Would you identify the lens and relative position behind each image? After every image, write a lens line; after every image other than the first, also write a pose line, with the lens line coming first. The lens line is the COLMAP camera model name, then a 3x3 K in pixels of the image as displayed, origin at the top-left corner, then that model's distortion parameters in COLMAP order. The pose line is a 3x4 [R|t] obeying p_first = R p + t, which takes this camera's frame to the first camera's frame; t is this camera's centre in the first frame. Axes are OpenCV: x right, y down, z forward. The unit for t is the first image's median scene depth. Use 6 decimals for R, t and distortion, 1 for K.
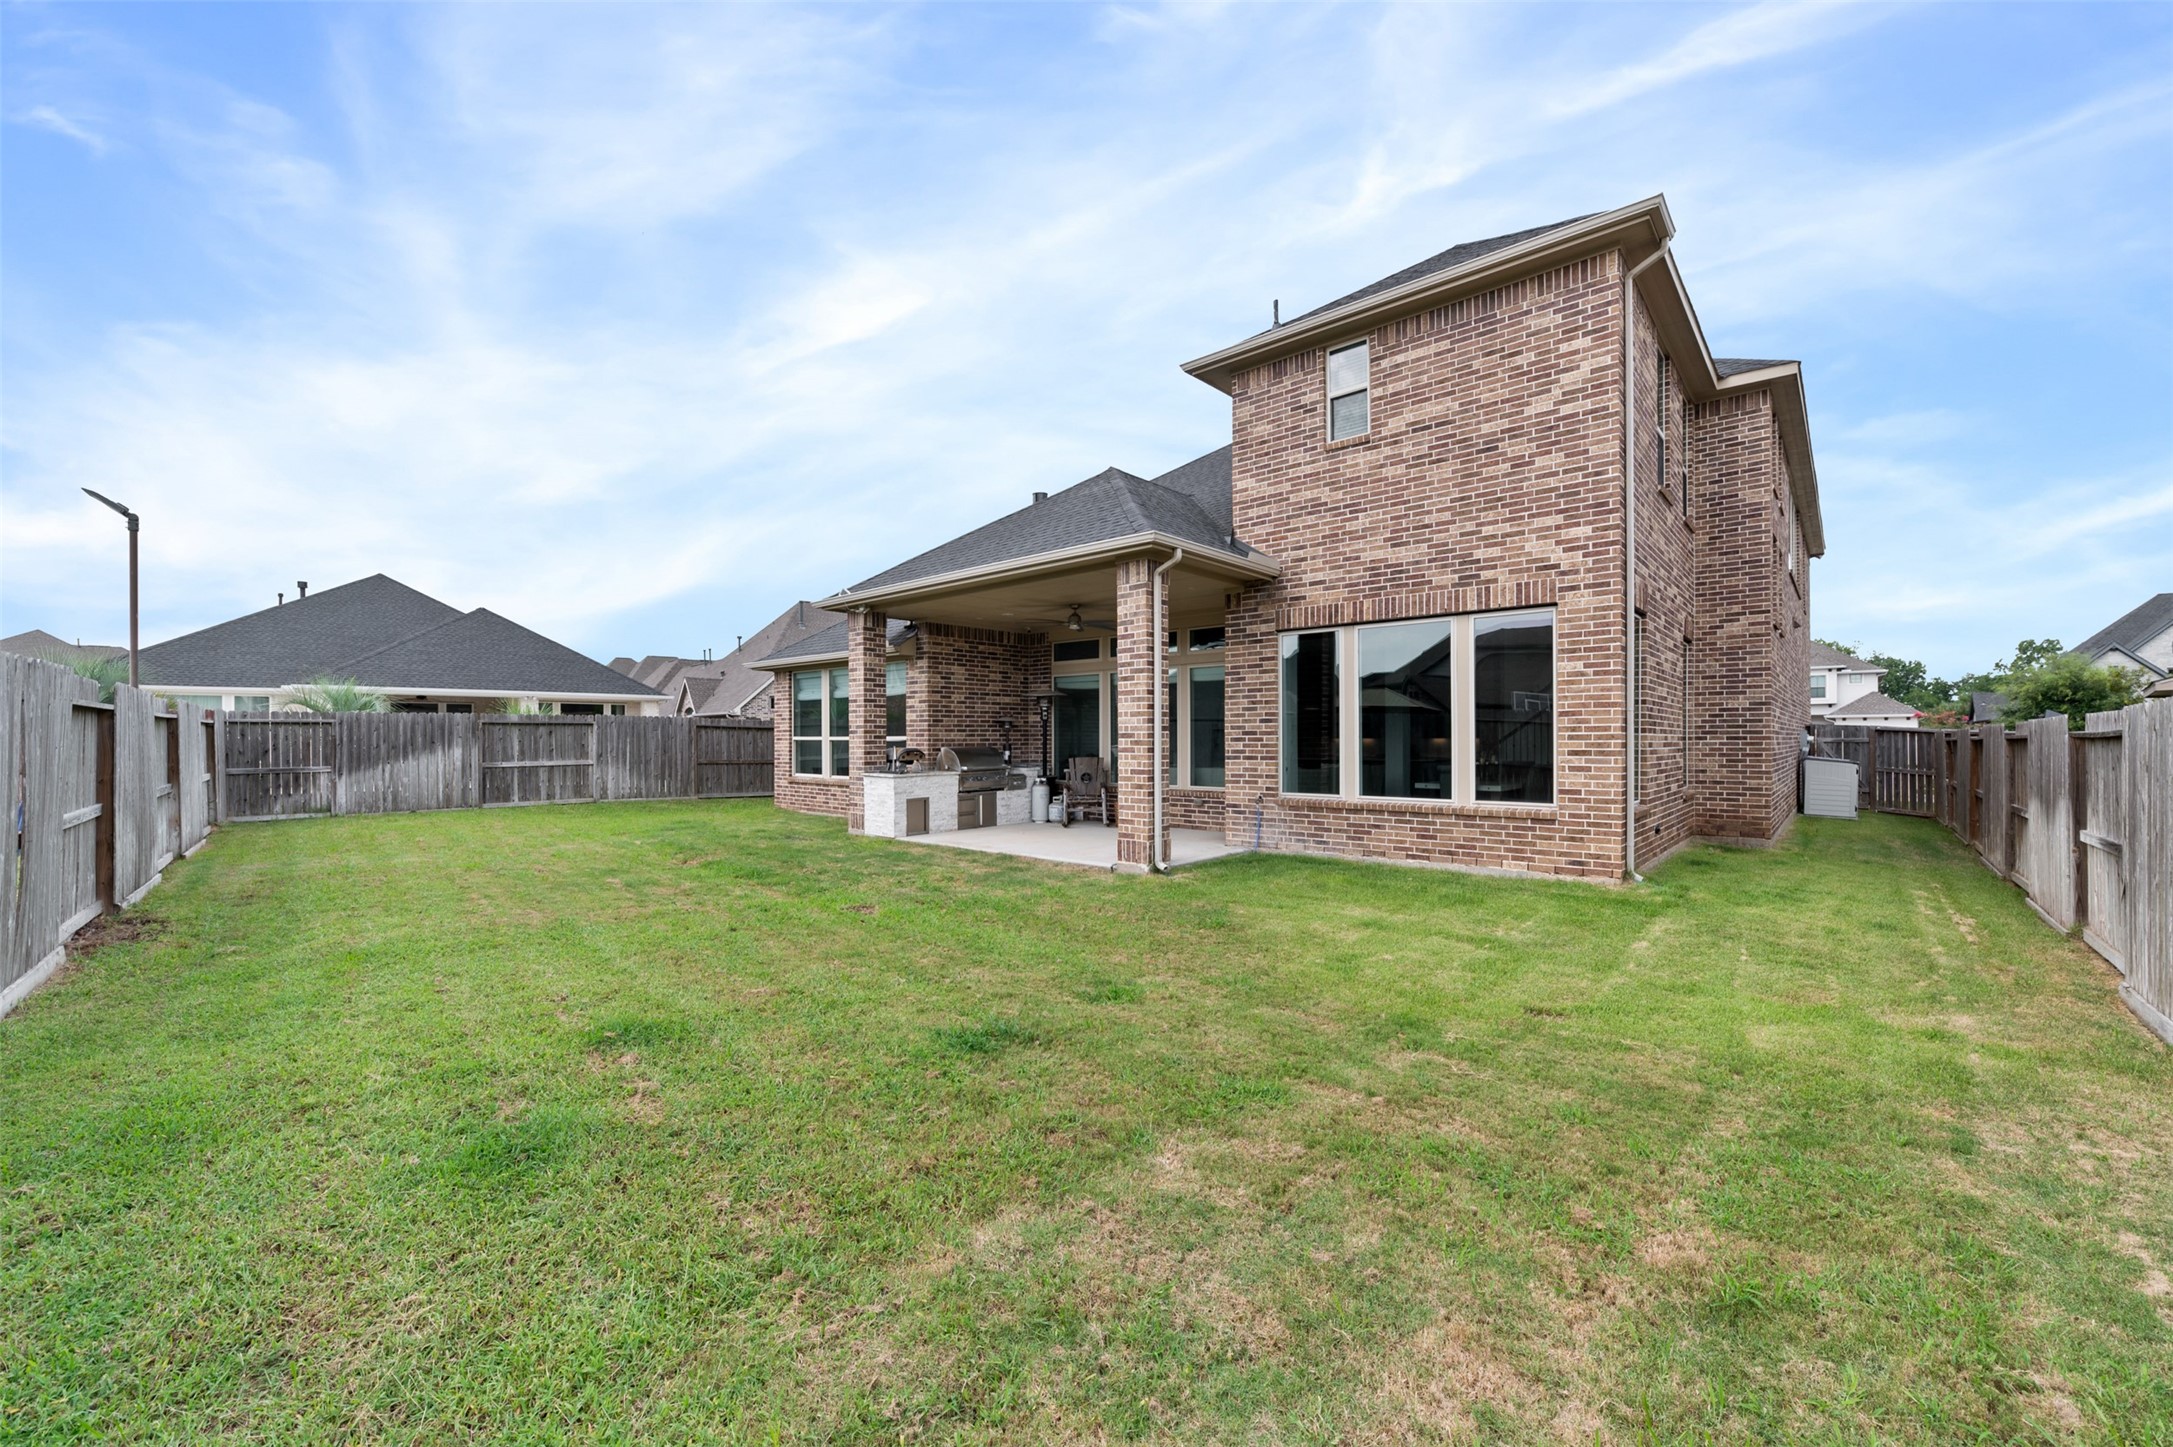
lens RADIAL K [[853.4, 0, 1087.2], [0, 853.4, 730.9], [0, 0, 1]] dist [0.000016, 0.000001]
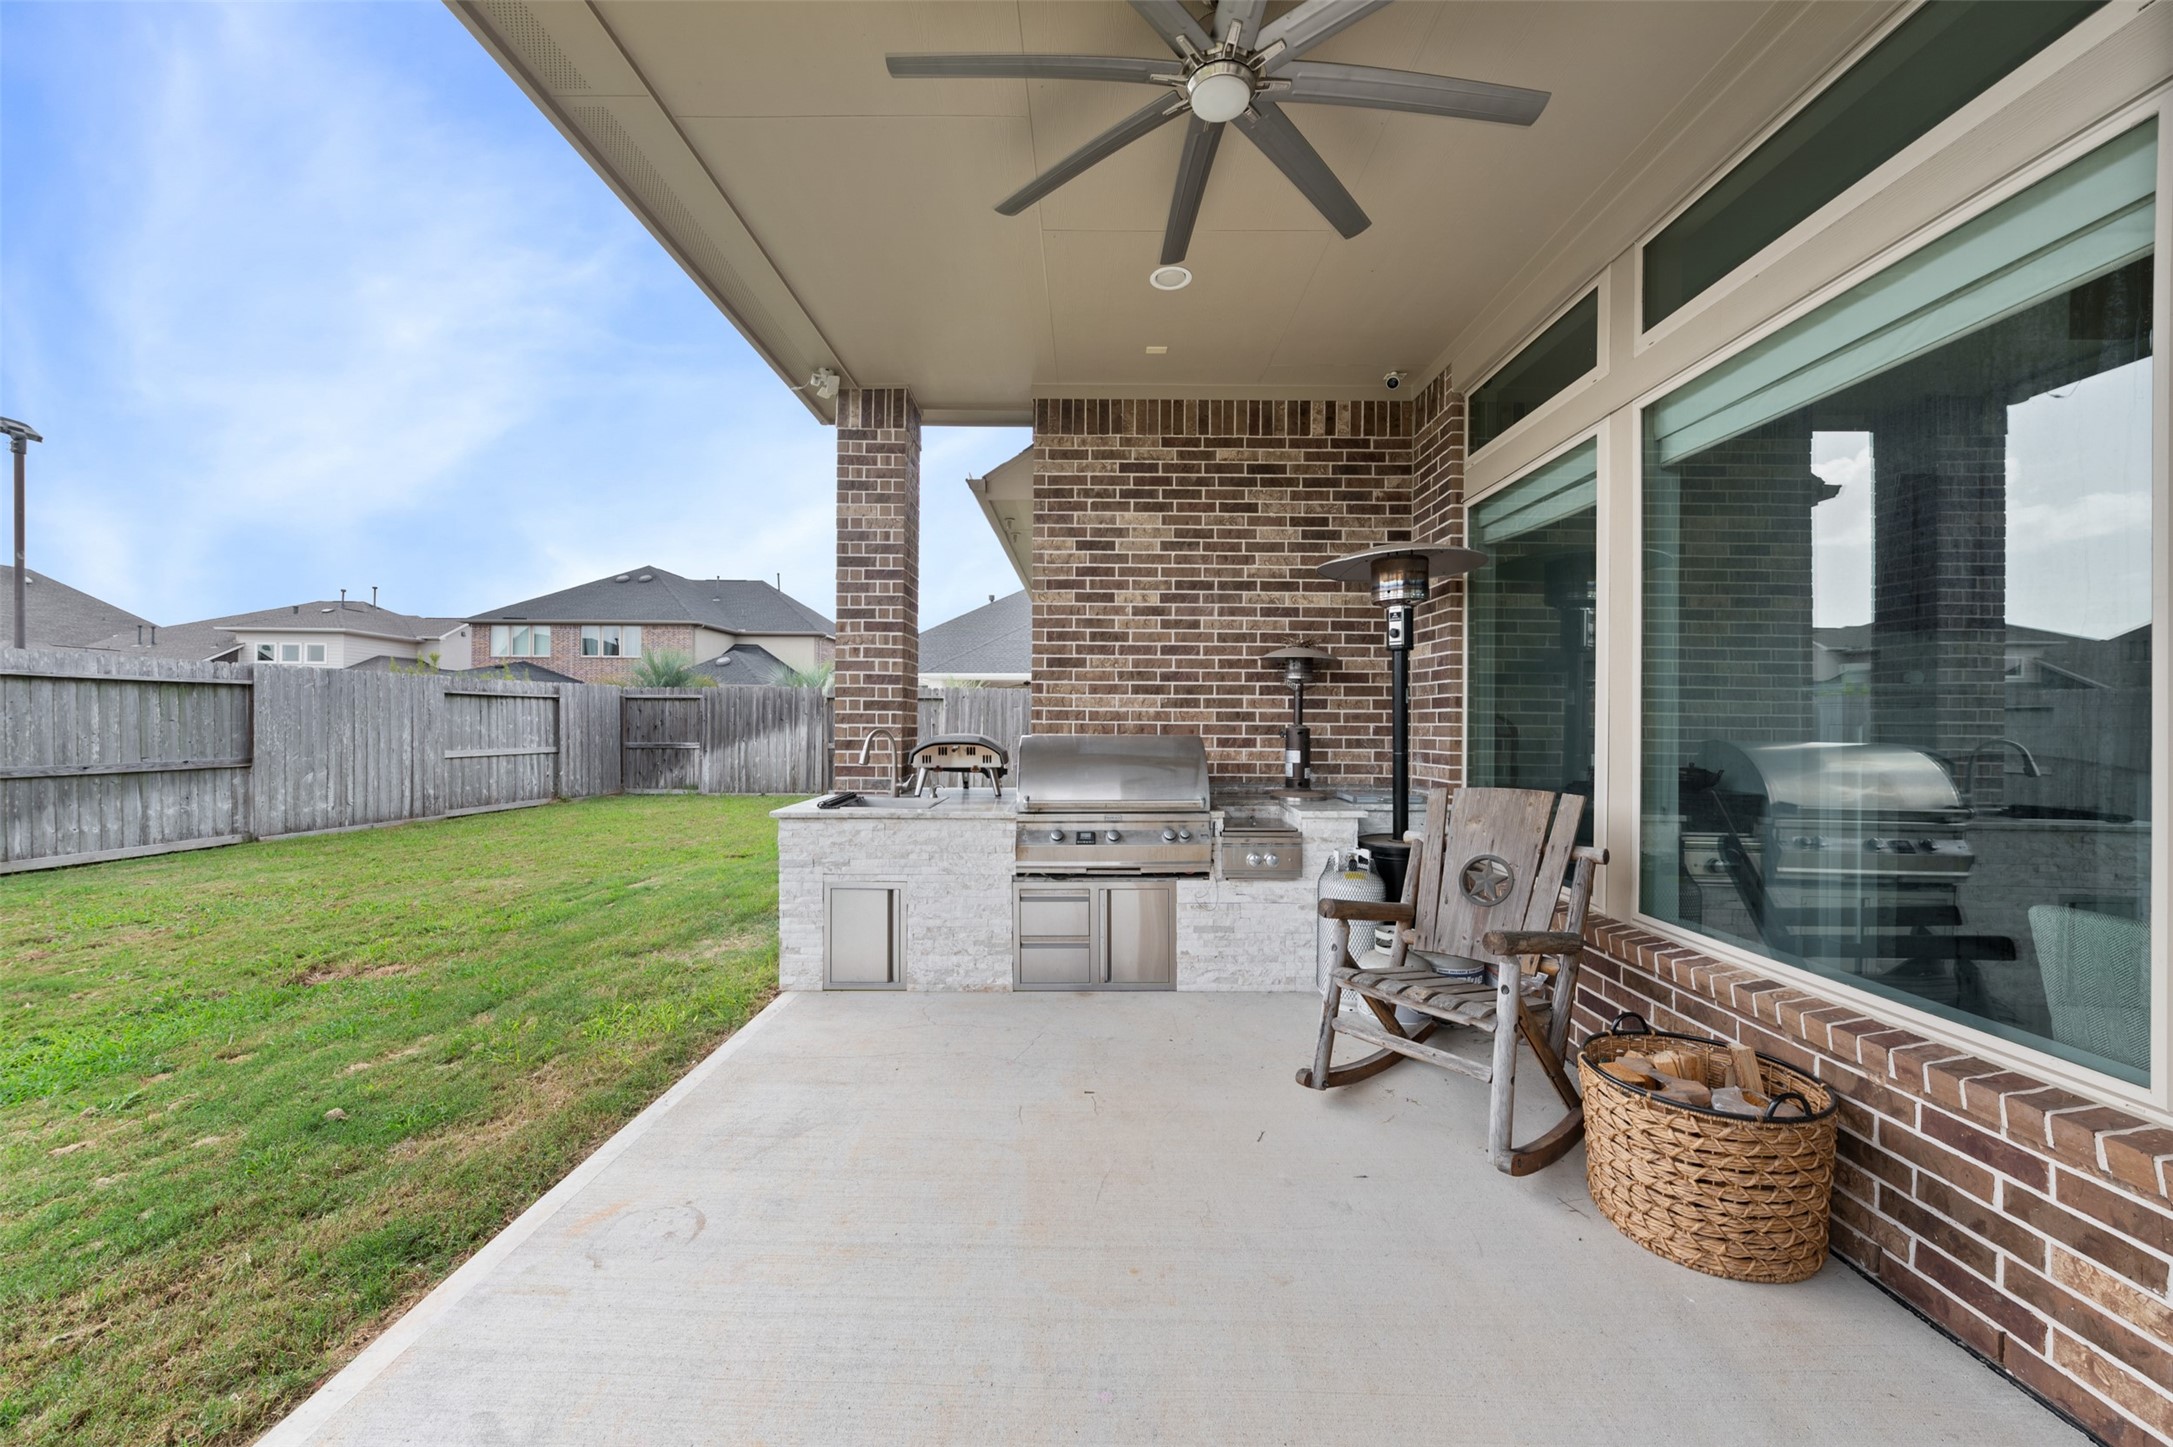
lens RADIAL K [[786.8, 0, 1087.0], [0, 786.8, 720.9], [0, 0, 1]] dist [0.000161, 0.000009]
pose [[0.676386, 0.005737, -0.736525, 0.075817], [-0.001475, 0.999978, 0.006434, 0.010313], [0.736546, -0.003265, 0.676380, 0.720761]]
